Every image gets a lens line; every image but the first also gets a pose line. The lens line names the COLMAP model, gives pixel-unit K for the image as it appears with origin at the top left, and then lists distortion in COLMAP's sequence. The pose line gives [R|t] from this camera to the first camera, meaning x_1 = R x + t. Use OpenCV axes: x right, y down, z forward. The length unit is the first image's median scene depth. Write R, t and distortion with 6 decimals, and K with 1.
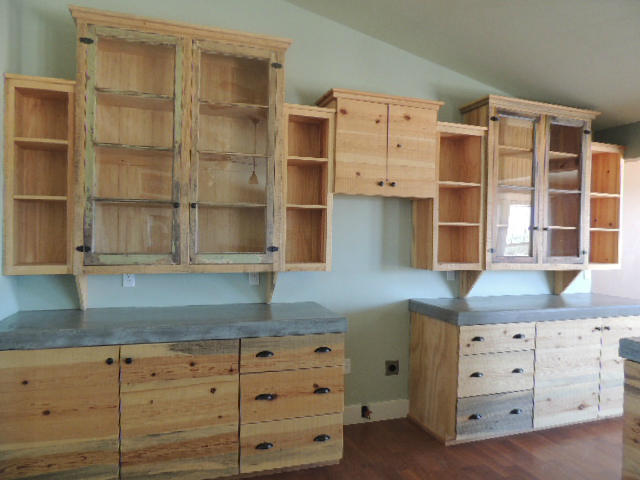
lens RADIAL K [[457.6, 0, 320.0], [0, 457.6, 240.0], [0, 0, 1]] dist [-0.020265, 0.004219]
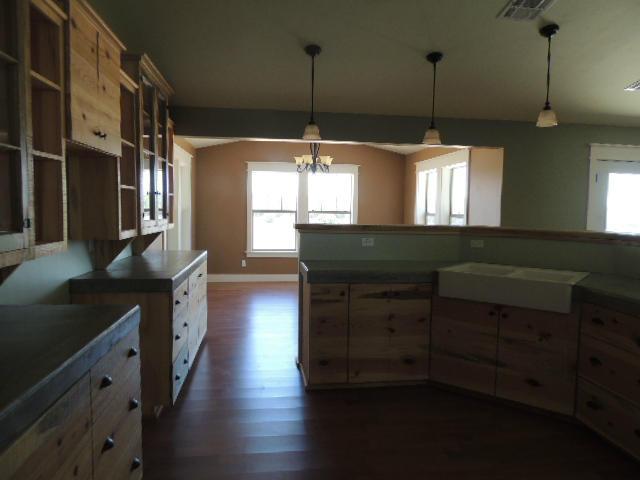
lens RADIAL K [[457.6, 0, 320.0], [0, 457.6, 240.0], [0, 0, 1]] dist [-0.020265, 0.004219]
pose [[0.212099, -0.077464, 0.974173, -0.480875], [-0.010987, 0.996601, 0.081639, -0.008073], [-0.977186, -0.028019, 0.210527, 0.407339]]
